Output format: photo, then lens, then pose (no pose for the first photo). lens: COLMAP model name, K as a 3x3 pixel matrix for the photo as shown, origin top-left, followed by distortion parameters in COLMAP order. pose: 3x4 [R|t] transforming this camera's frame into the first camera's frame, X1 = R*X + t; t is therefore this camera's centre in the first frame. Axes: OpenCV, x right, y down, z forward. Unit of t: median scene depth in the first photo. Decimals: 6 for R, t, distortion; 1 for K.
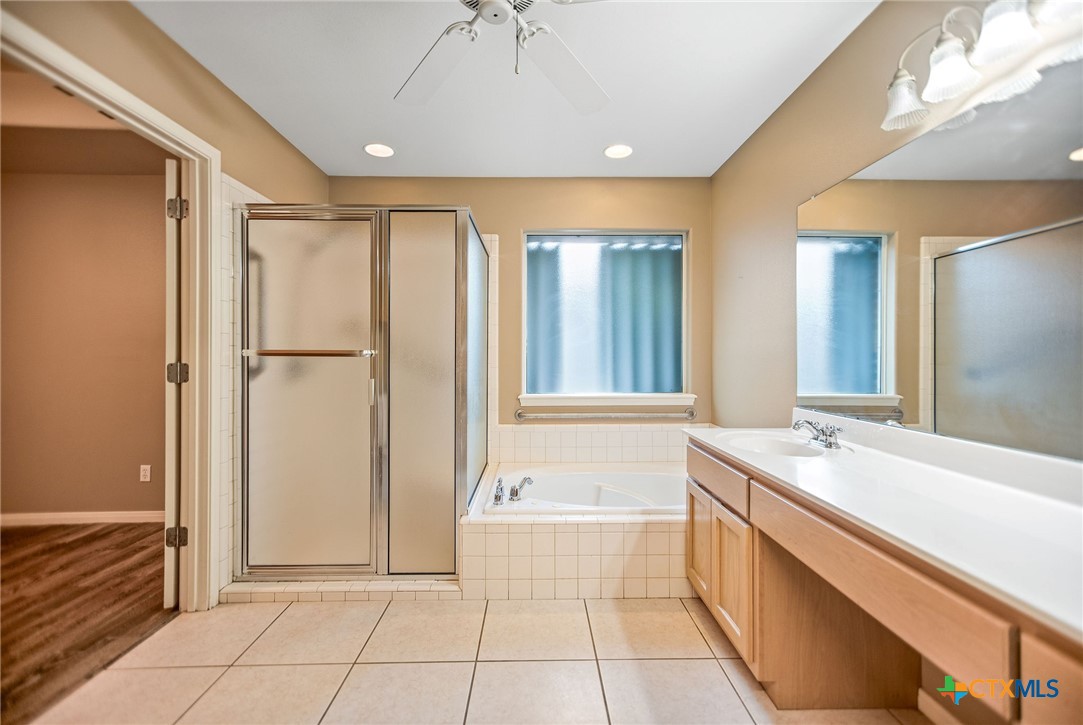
lens RADIAL K [[478.2, 0, 541.5], [0, 478.2, 362.5], [0, 0, 1]] dist [0.032175, 0.000151]
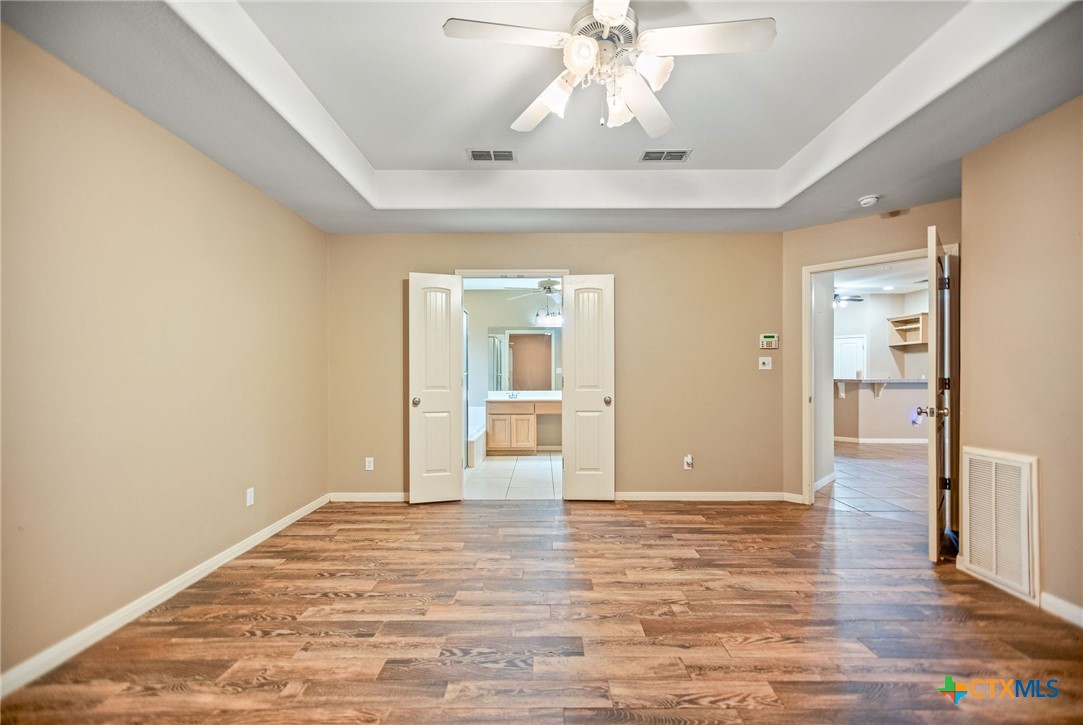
lens RADIAL K [[482.8, 0, 542.5], [0, 482.8, 374.9], [0, 0, 1]] dist [-0.000501, -0.000009]
pose [[0.000273, -0.002937, 0.999996, -2.000206], [0.009236, 0.999953, 0.002934, -0.008077], [-0.999957, 0.009236, 0.000301, 0.489856]]
